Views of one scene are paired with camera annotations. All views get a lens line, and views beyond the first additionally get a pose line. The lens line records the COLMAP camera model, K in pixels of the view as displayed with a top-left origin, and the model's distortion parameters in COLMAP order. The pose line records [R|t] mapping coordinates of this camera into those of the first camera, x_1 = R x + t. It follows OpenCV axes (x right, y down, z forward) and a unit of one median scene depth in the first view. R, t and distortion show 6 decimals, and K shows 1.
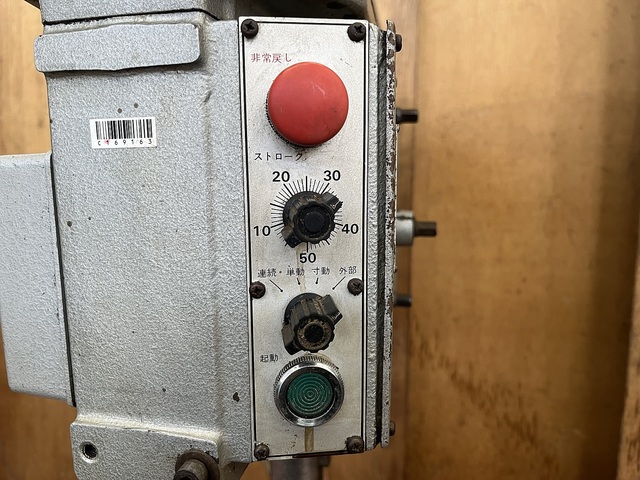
lens RADIAL K [[485.5, 0, 319.8], [0, 485.5, 234.6], [0, 0, 1]] dist [0.013466, -0.049068]
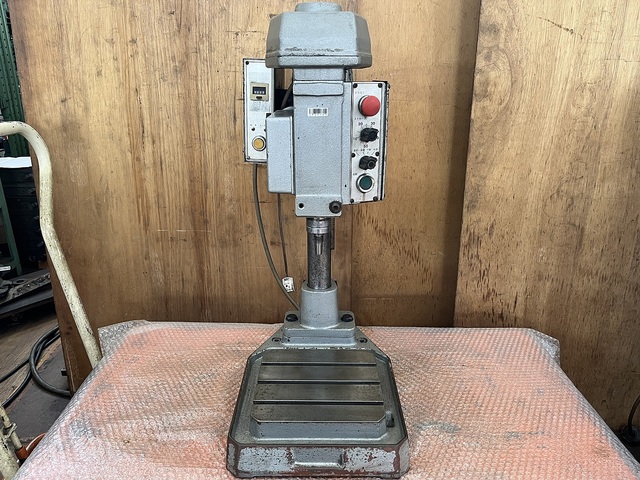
lens RADIAL K [[485.5, 0, 318.8], [0, 485.5, 238.6], [0, 0, 1]] dist [0.013466, -0.049068]
pose [[0.975285, -0.061403, 0.212248, -0.390572], [0.025028, 0.985128, 0.169992, 0.033983], [-0.219530, -0.160478, 0.962317, -0.844993]]
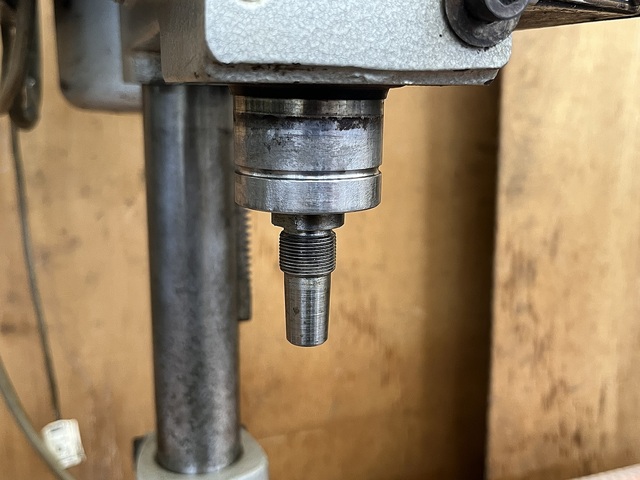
lens RADIAL K [[636.8, 0, 298.9], [0, 636.8, 244.4], [0, 0, 1]] dist [0.017187, 0.000000]
pose [[0.838966, -0.096638, 0.535535, -0.269046], [0.063585, 0.994773, 0.079897, 0.241686], [-0.540457, -0.032979, 0.840725, 0.233006]]
